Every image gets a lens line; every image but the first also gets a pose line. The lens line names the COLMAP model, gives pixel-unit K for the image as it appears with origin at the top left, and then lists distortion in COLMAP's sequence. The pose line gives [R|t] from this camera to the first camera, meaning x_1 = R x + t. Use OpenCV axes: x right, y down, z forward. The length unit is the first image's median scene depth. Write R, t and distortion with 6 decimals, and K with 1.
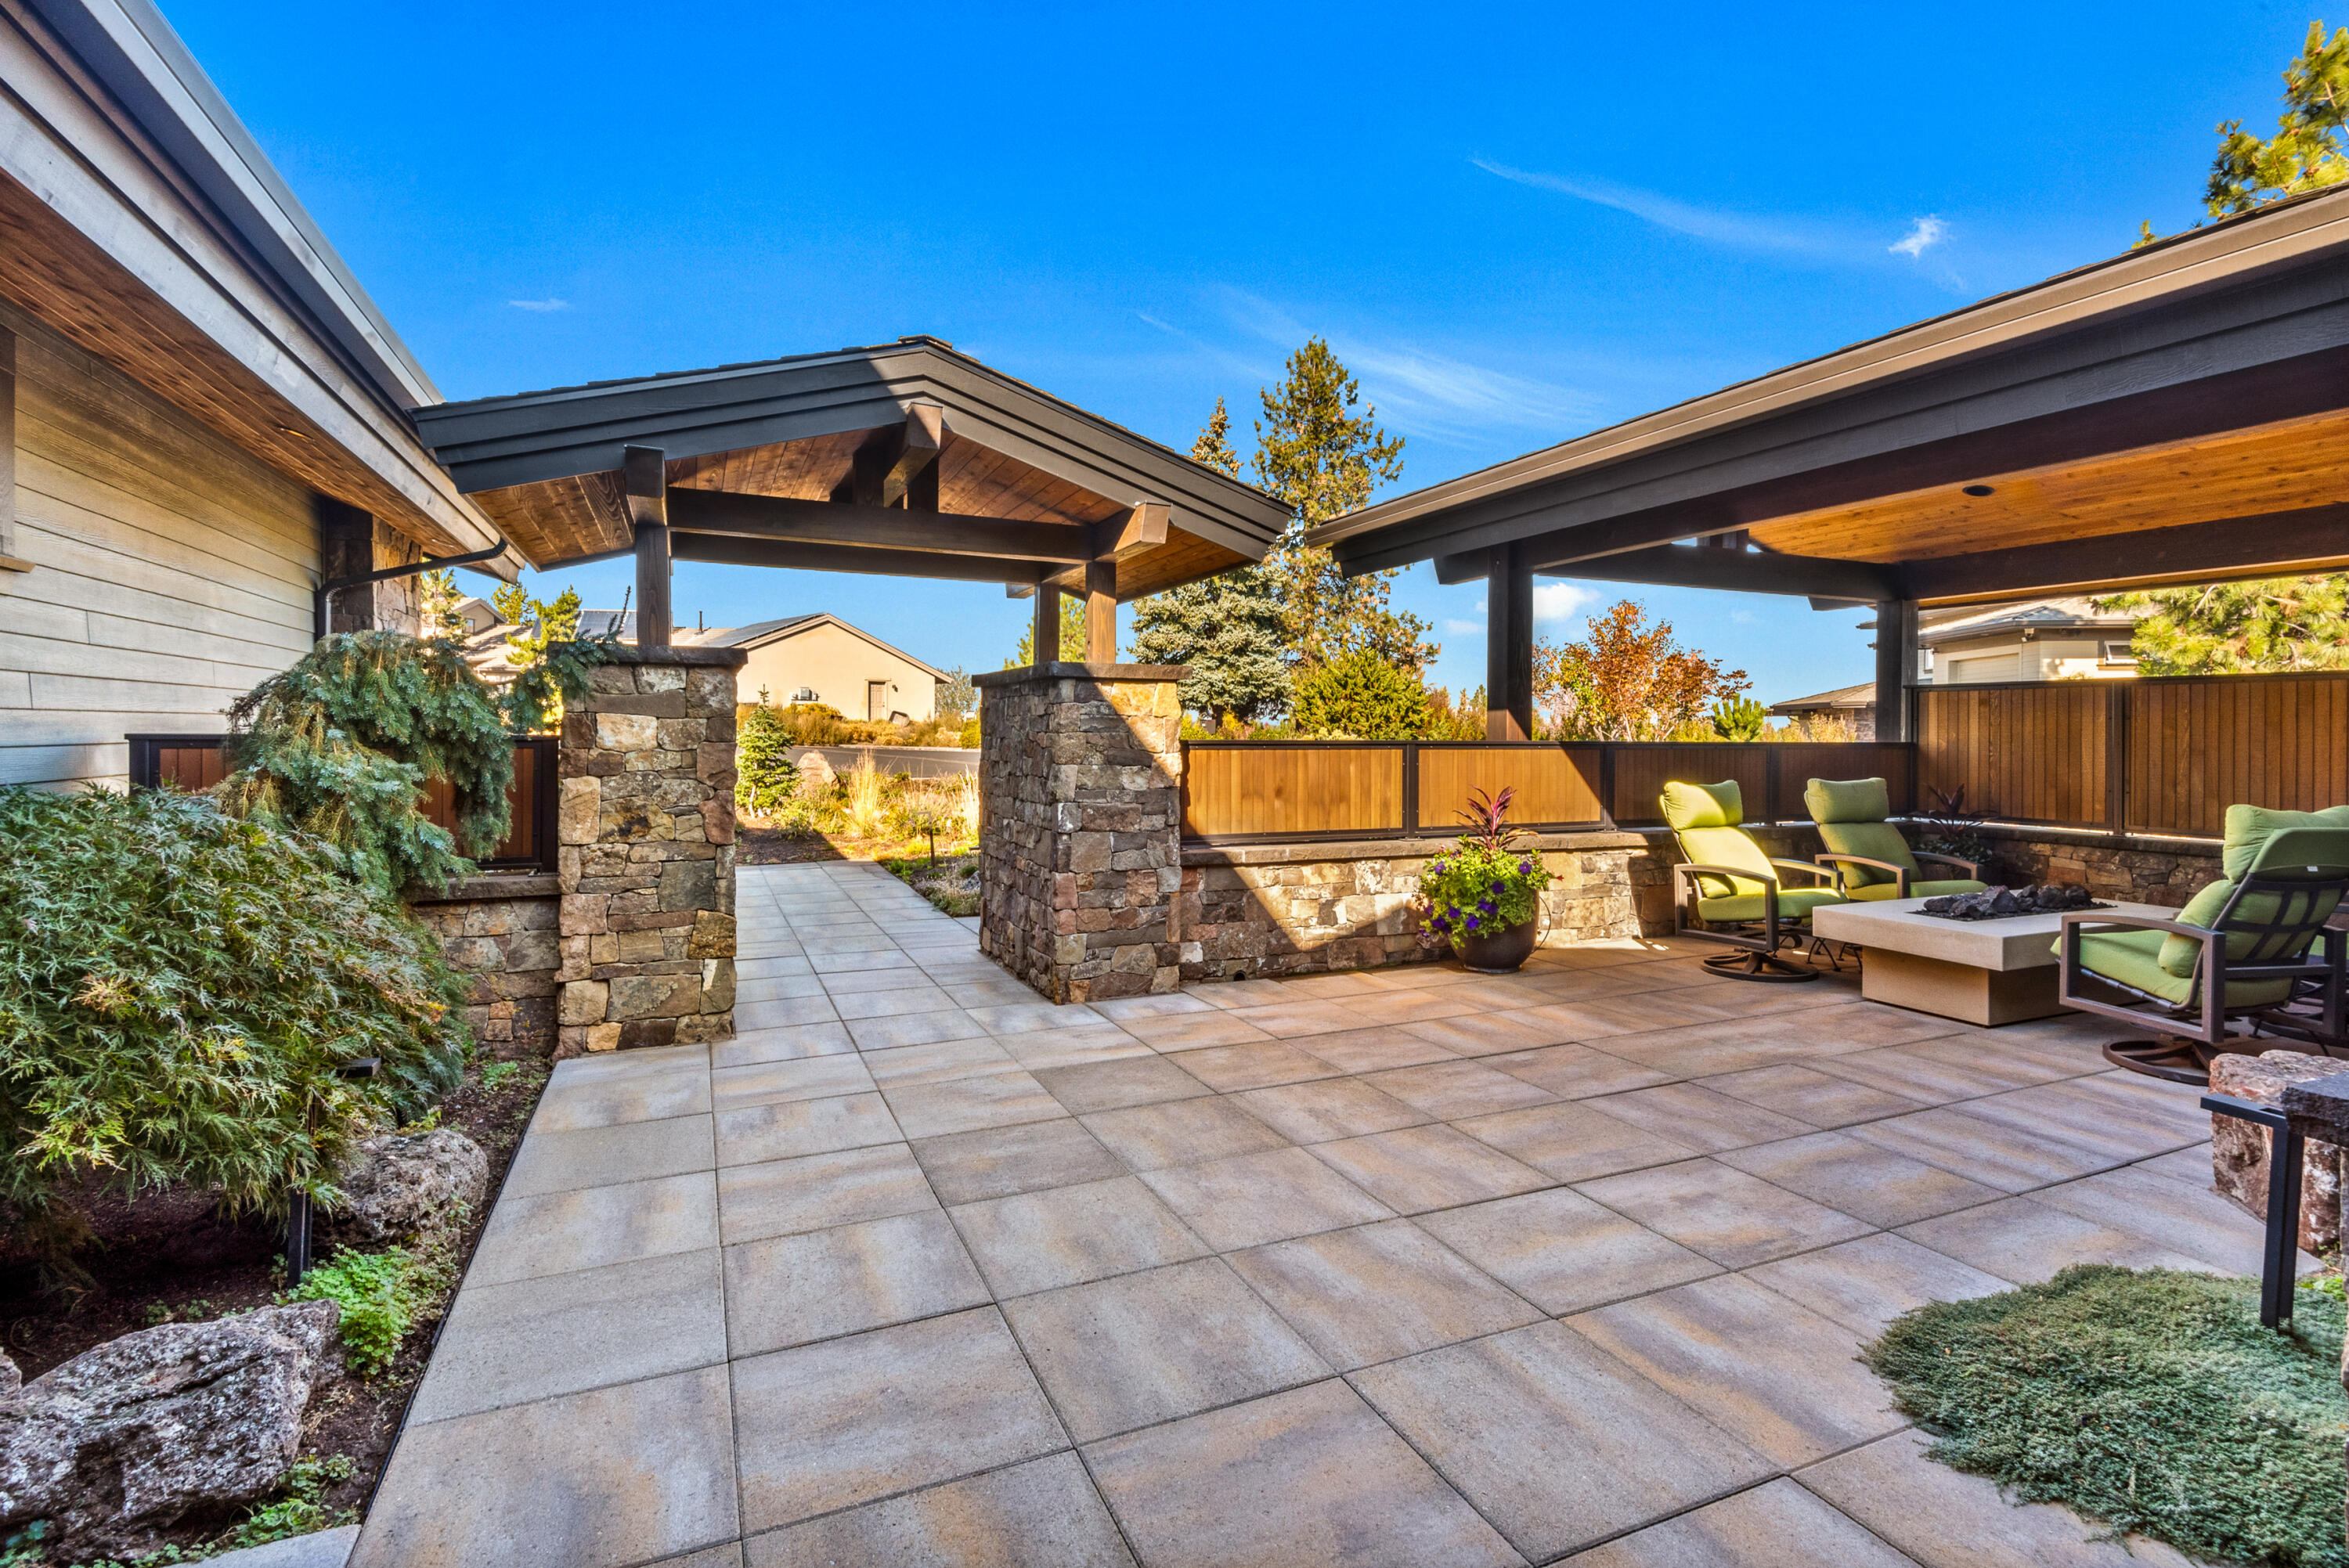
lens RADIAL K [[1093.3, 0, 1169.1], [0, 1093.3, 746.6], [0, 0, 1]] dist [0.034151, -0.020903]
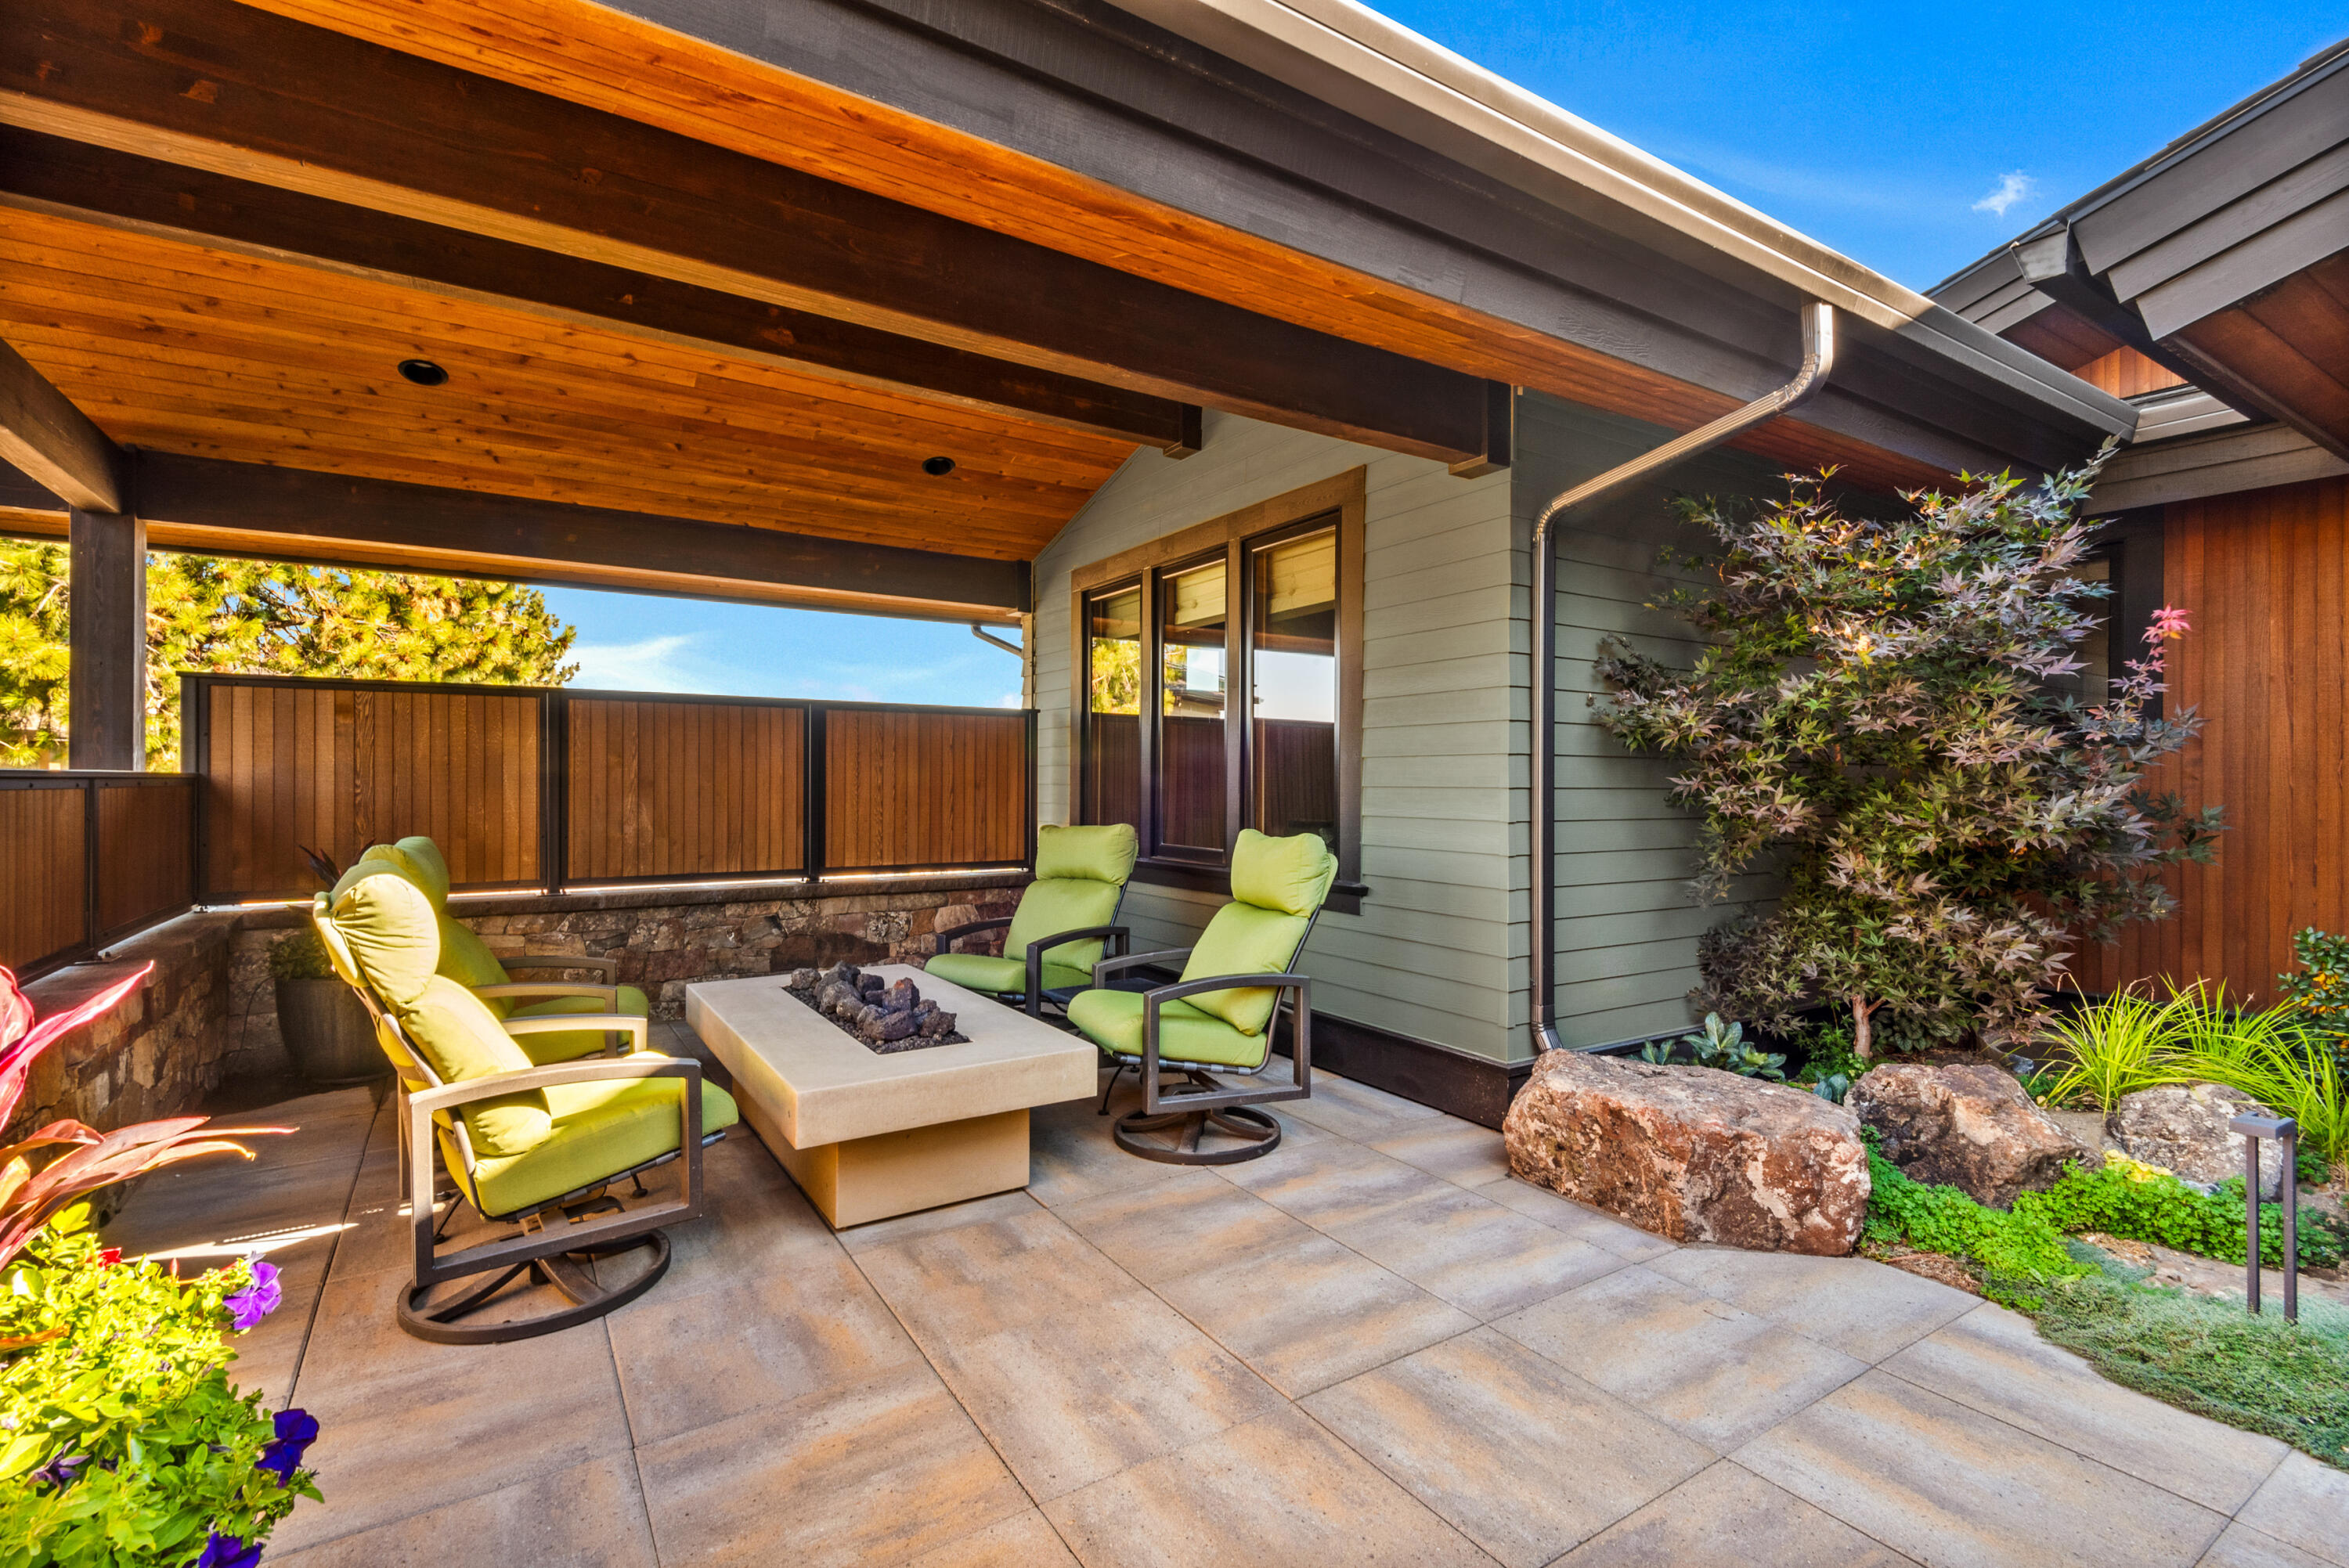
lens RADIAL K [[1072.2, 0, 1179.2], [0, 1072.2, 775.4], [0, 0, 1]] dist [0.036804, -0.025486]
pose [[-0.159715, -0.001702, 0.987162, 0.077223], [0.006265, 0.999977, 0.002737, -0.001205], [-0.987143, 0.006621, -0.159701, 1.088948]]
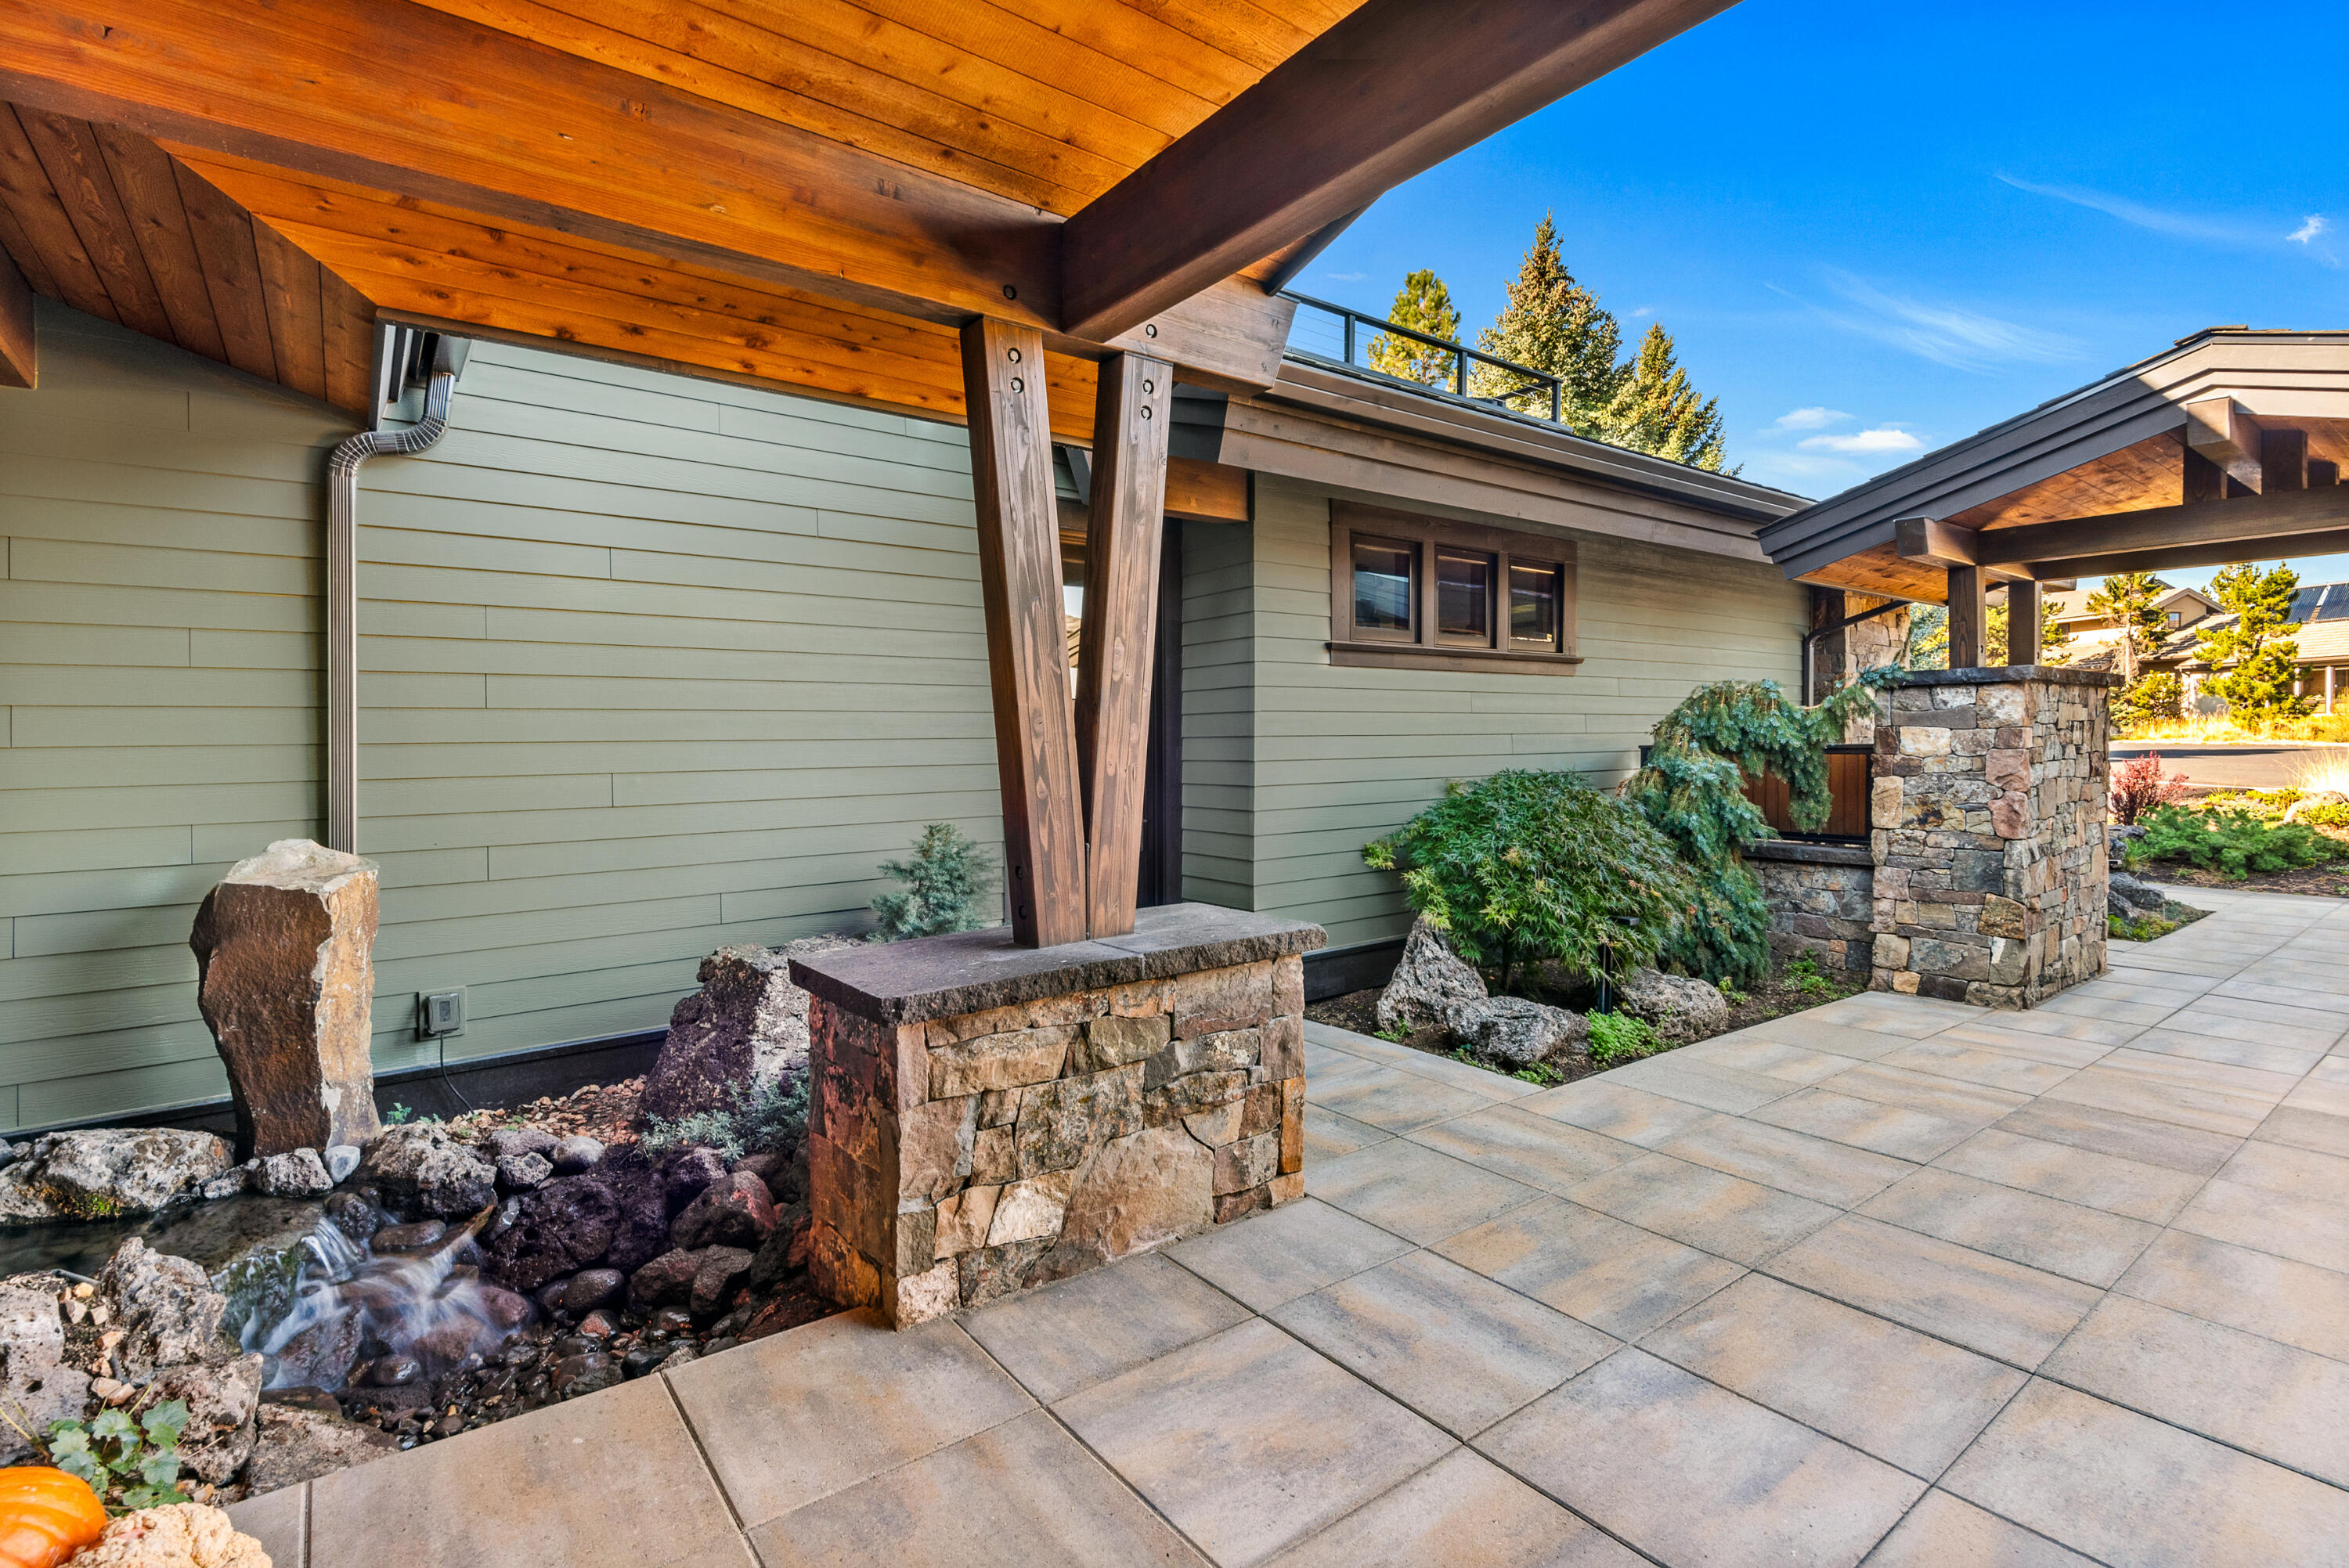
lens RADIAL K [[1084.1, 0, 1177.7], [0, 1084.1, 741.5], [0, 0, 1]] dist [0.037373, -0.027325]
pose [[0.240013, -0.009387, -0.970724, 0.517146], [-0.001101, 0.999950, -0.009942, 0.000455], [0.970769, 0.003455, 0.239991, -0.116997]]
